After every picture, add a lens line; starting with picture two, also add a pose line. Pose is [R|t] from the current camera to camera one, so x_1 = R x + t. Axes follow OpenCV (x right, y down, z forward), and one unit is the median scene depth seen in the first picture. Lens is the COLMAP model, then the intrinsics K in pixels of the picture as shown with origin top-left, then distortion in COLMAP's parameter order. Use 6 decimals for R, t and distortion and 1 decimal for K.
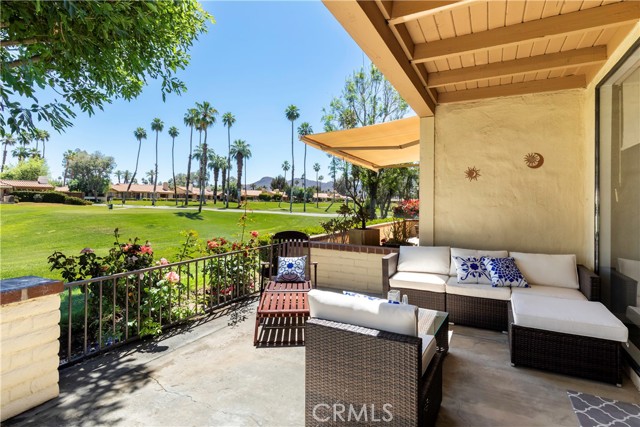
lens RADIAL K [[332.5, 0, 304.9], [0, 332.5, 200.0], [0, 0, 1]] dist [0.006035, 0.000331]
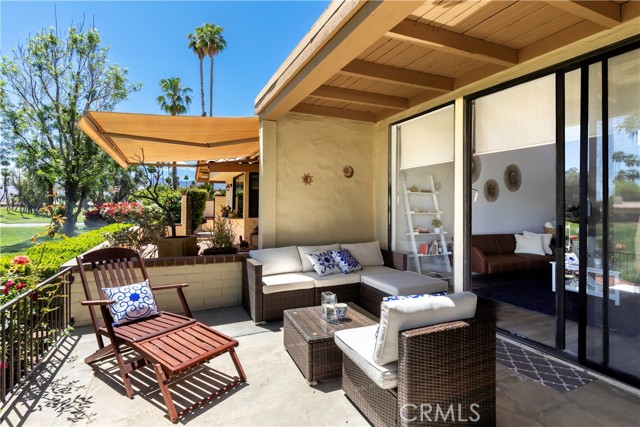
lens RADIAL K [[332.5, 0, 319.5], [0, 332.5, 207.6], [0, 0, 1]] dist [0.006035, 0.000331]
pose [[0.612213, -0.012634, 0.790592, -0.344531], [0.002217, 0.999896, 0.014262, 0.000871], [-0.790689, -0.006979, 0.612178, 0.259789]]
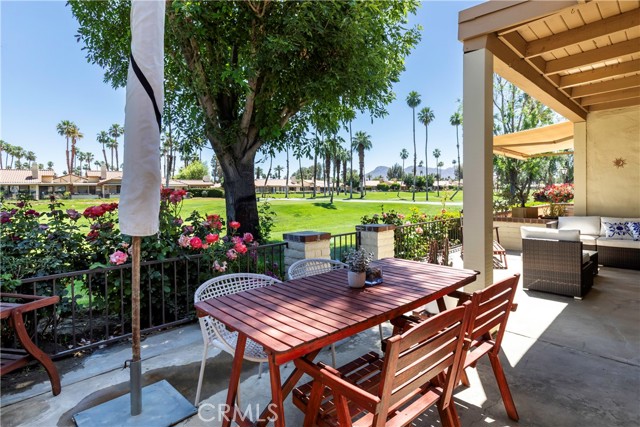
lens RADIAL K [[332.5, 0, 334.9], [0, 332.5, 201.0], [0, 0, 1]] dist [0.006035, 0.000331]
pose [[0.963189, -0.021665, -0.267951, -0.237254], [0.030366, 0.999136, 0.028372, 0.002517], [0.267105, -0.035464, 0.963015, -0.589743]]
